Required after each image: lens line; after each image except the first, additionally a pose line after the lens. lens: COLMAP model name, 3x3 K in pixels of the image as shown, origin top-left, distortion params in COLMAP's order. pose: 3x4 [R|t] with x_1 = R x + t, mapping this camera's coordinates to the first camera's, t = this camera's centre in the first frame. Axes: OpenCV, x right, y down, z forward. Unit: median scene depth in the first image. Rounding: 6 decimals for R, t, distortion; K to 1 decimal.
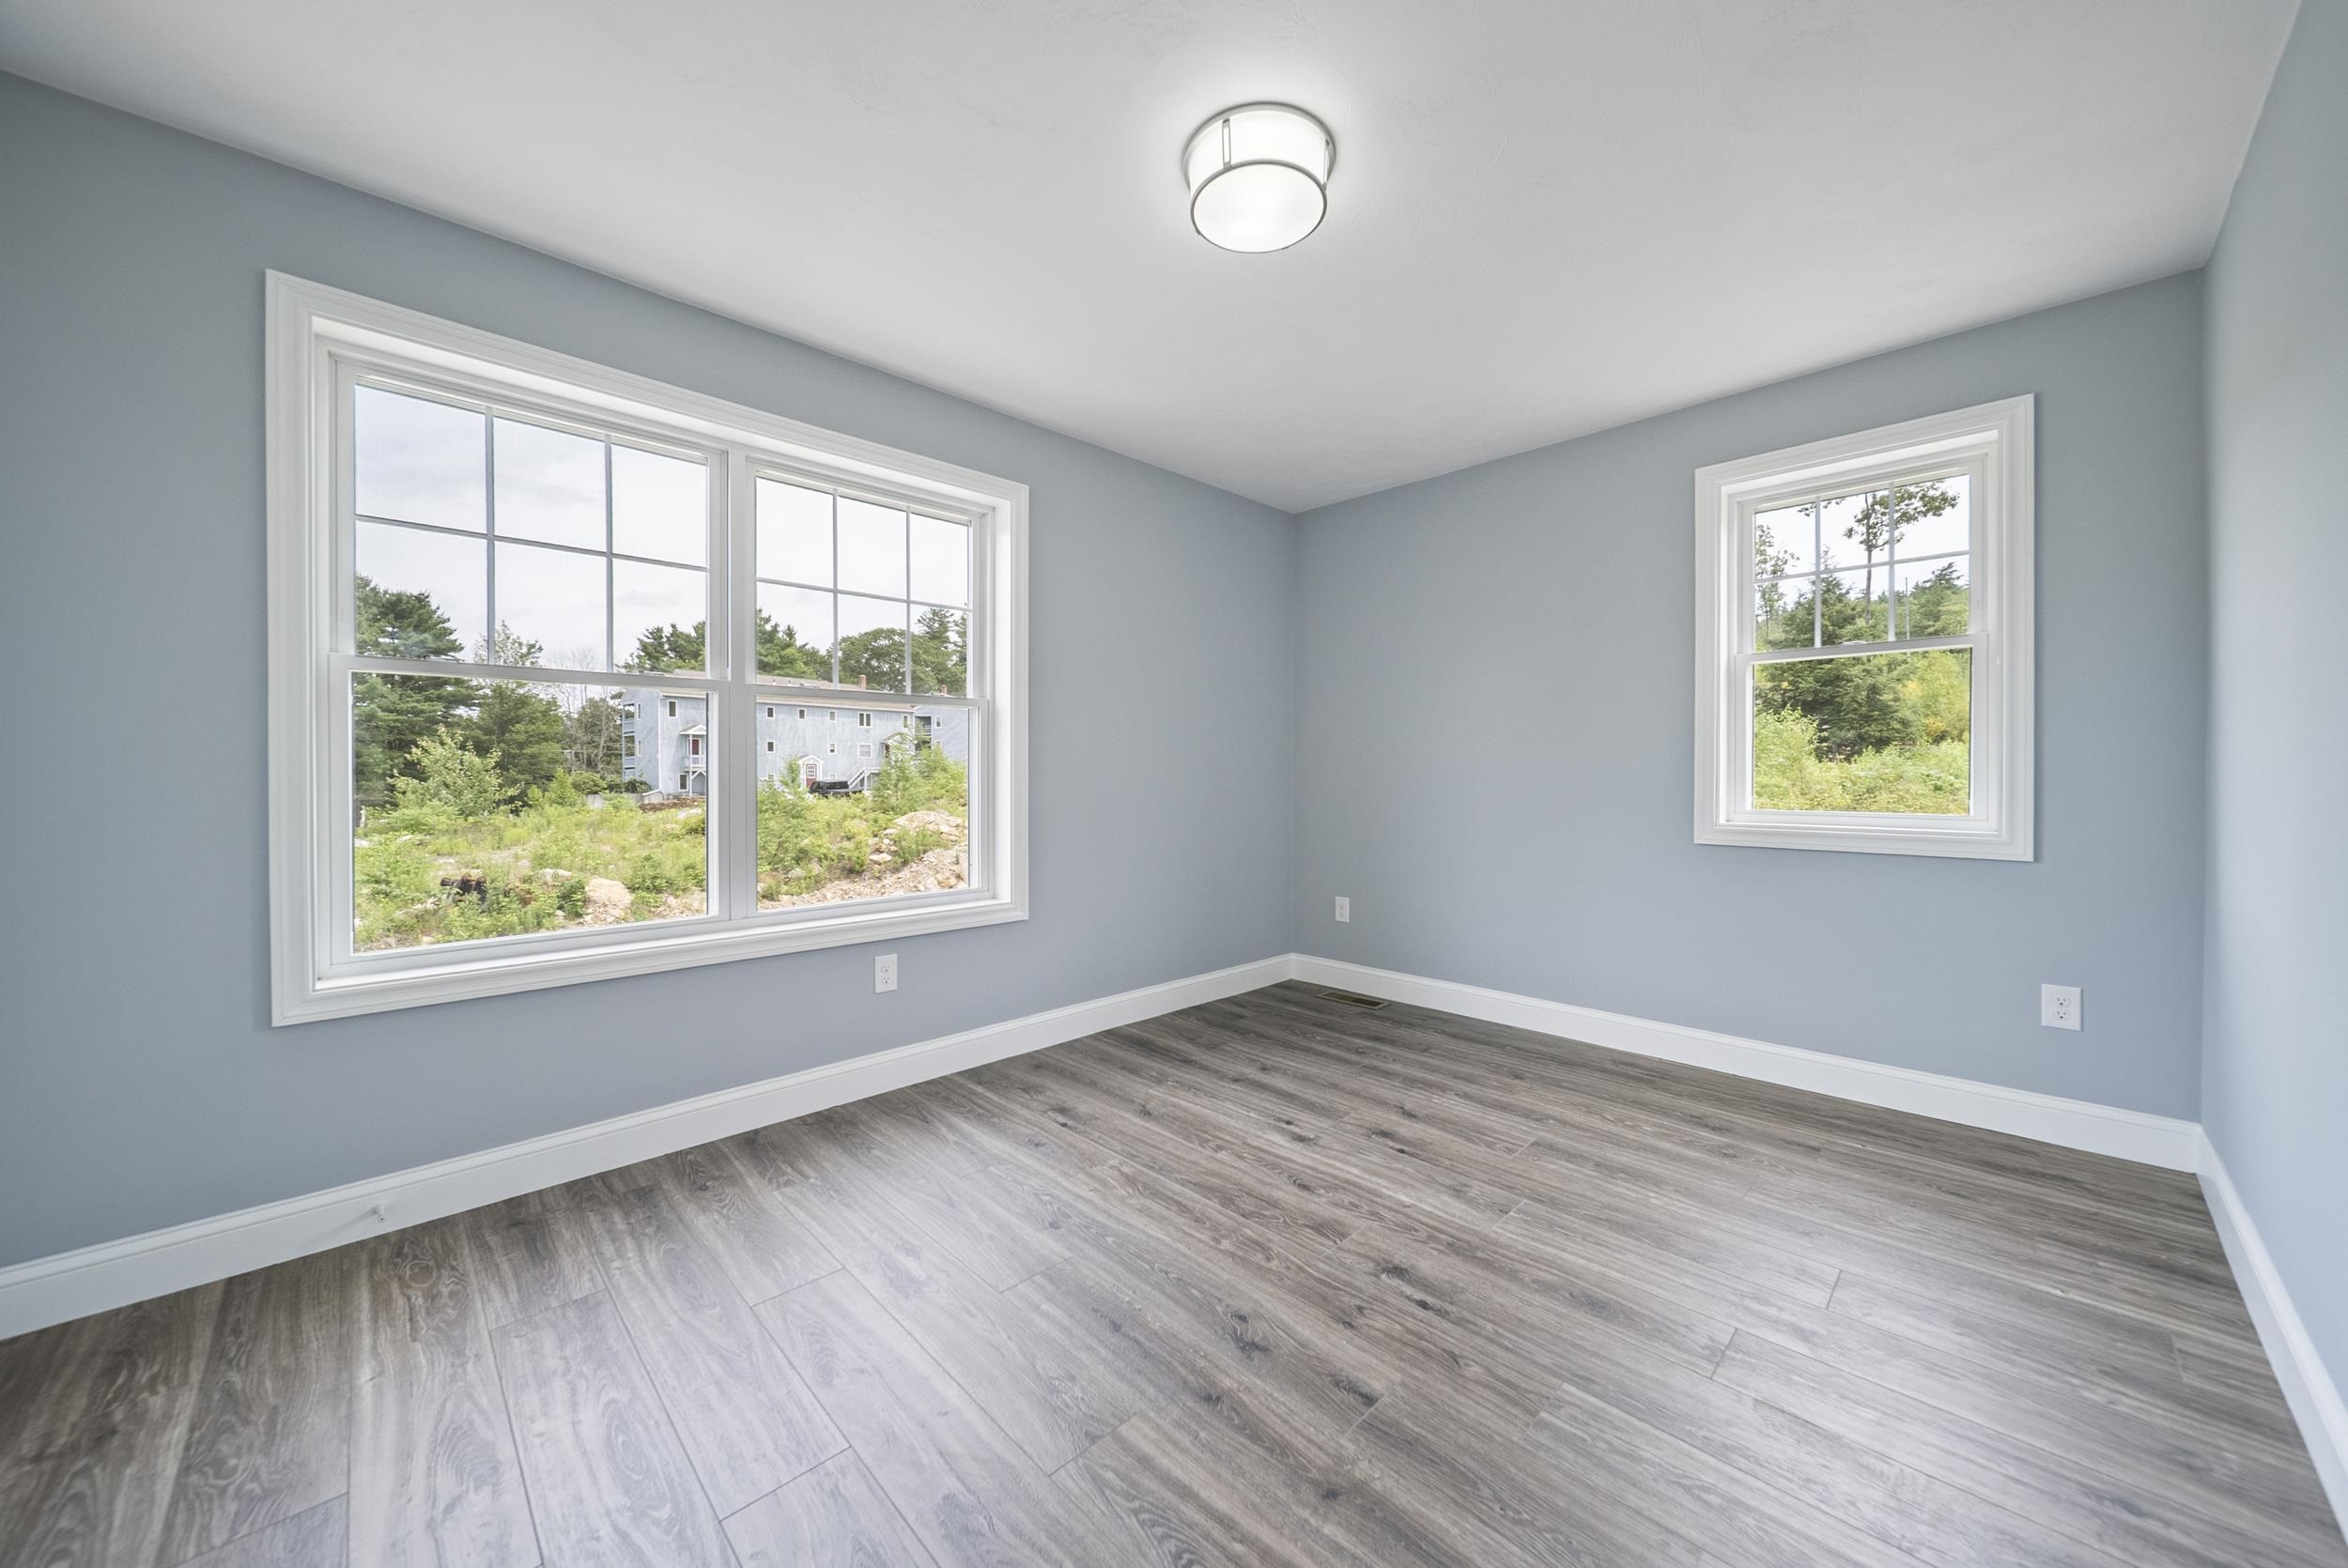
lens RADIAL K [[827.9, 0, 1174.0], [0, 827.9, 784.0], [0, 0, 1]] dist [0.001583, -0.004547]
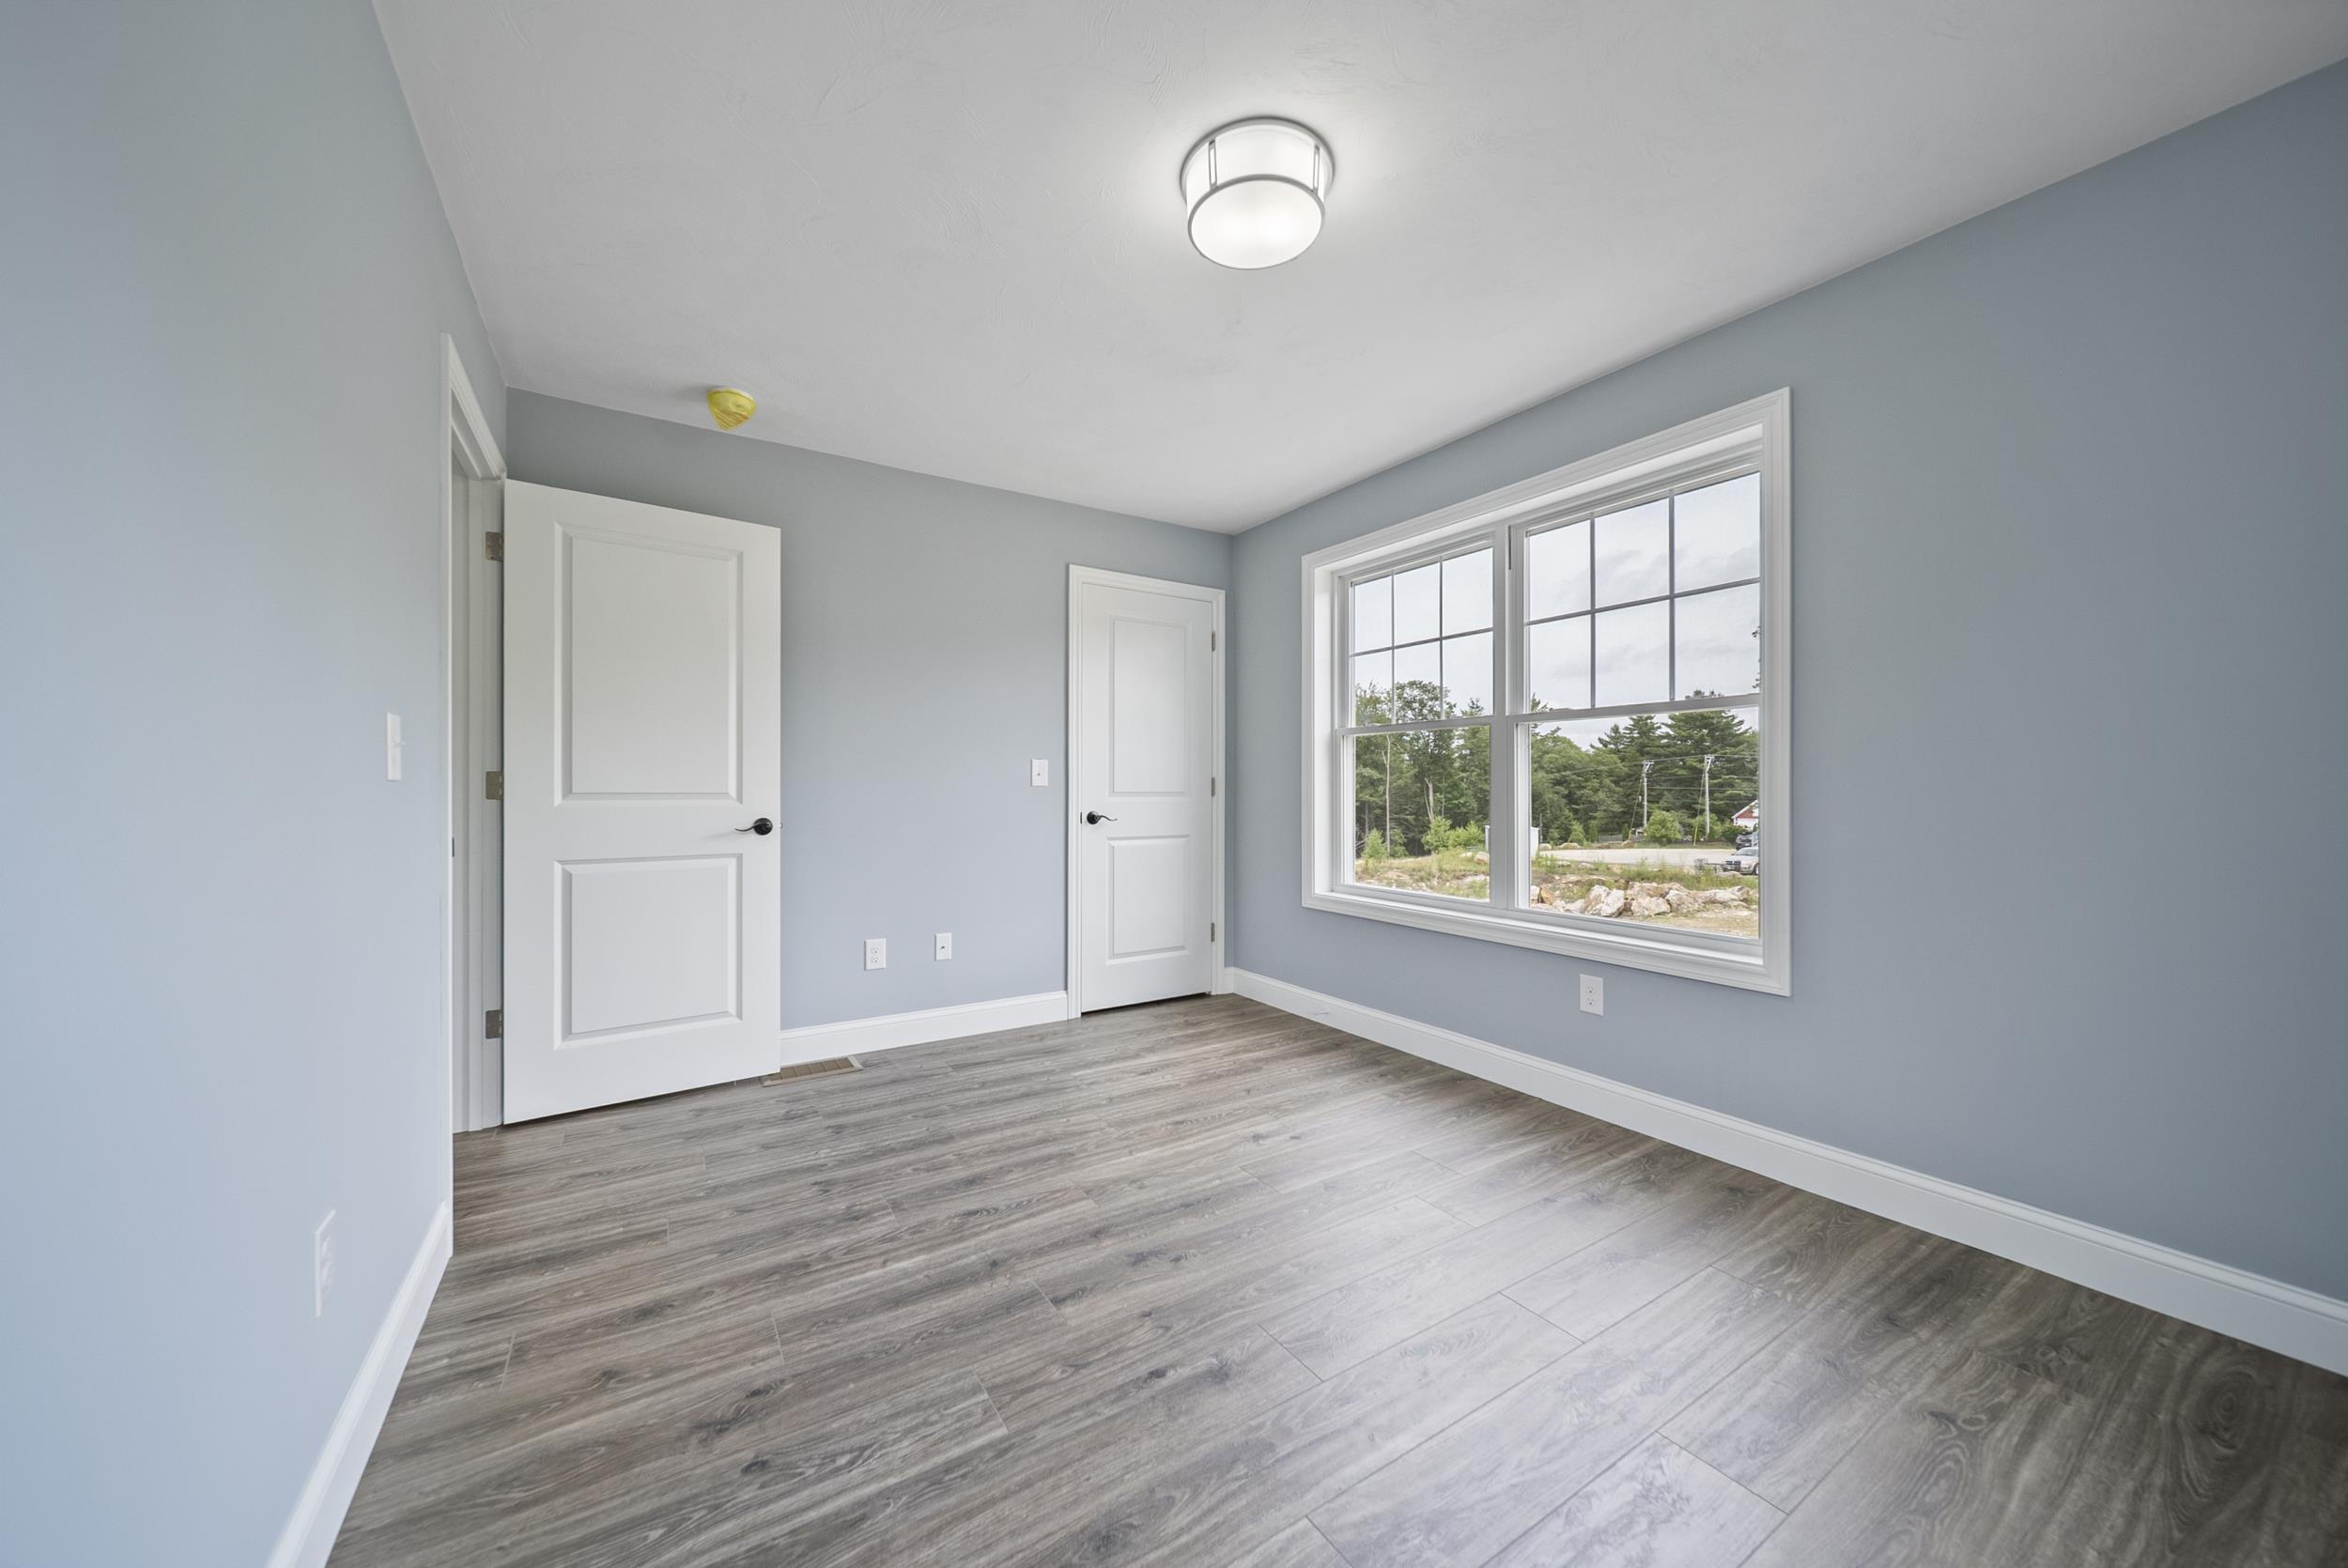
lens RADIAL K [[827.9, 0, 1174.0], [0, 827.9, 784.0], [0, 0, 1]] dist [0.001583, -0.004547]
pose [[-0.201182, -0.003952, -0.979546, 0.907836], [-0.014394, 0.999896, -0.001078, -0.014013], [0.979448, 0.013883, -0.201218, 0.908328]]
